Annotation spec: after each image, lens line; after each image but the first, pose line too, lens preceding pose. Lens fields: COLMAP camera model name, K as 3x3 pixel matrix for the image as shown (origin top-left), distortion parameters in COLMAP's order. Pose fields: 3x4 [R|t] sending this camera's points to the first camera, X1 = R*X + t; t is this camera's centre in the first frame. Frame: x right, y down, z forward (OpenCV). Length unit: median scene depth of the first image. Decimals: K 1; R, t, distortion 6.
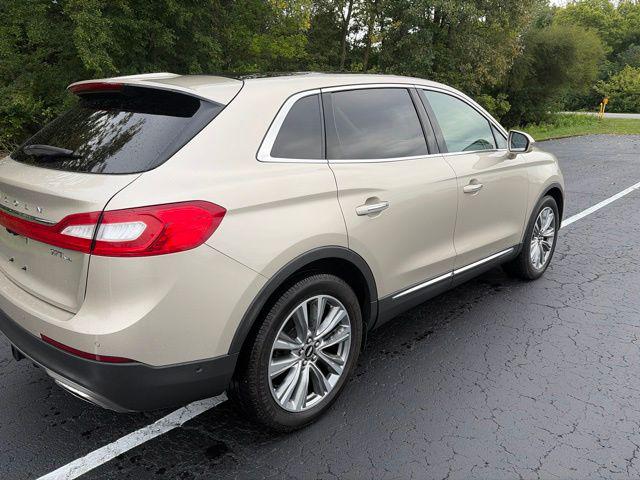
lens RADIAL K [[487.7, 0, 317.2], [0, 487.7, 236.3], [0, 0, 1]] dist [0.040927, -0.035423]
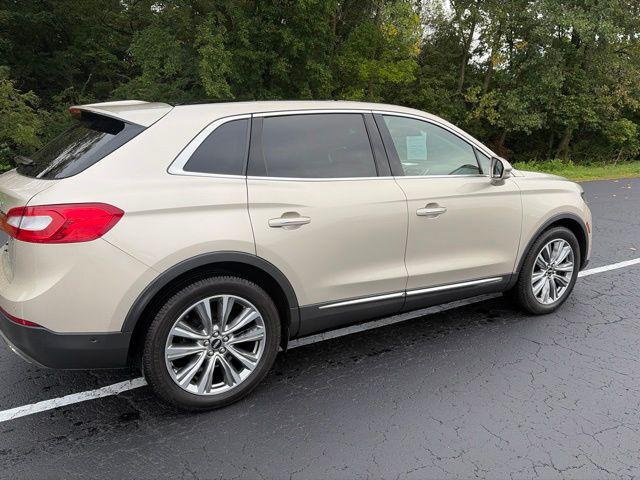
lens RADIAL K [[487.7, 0, 313.0], [0, 487.7, 242.2], [0, 0, 1]] dist [0.040927, -0.035423]
pose [[0.964513, 0.068958, -0.254873, 0.356711], [-0.077593, 0.996697, -0.023968, 0.008490], [0.252378, 0.042894, 0.966677, -0.036630]]
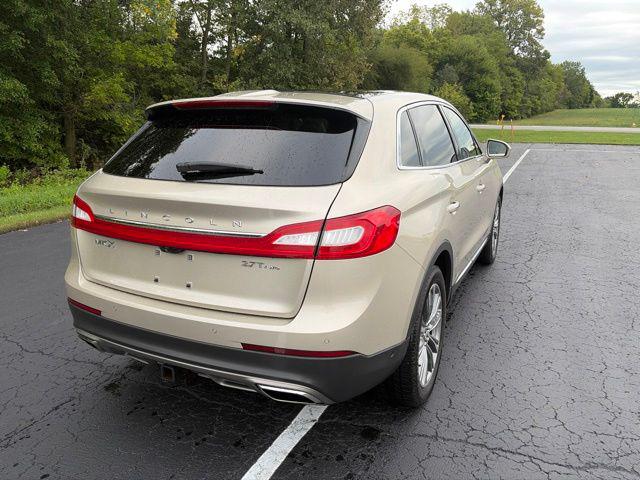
lens RADIAL K [[487.7, 0, 322.3], [0, 487.7, 239.6], [0, 0, 1]] dist [0.040927, -0.035423]
pose [[0.949575, -0.078074, 0.303663, -0.437262], [0.082480, 0.996591, -0.001687, -0.002423], [-0.302496, 0.026648, 0.952778, -0.020831]]
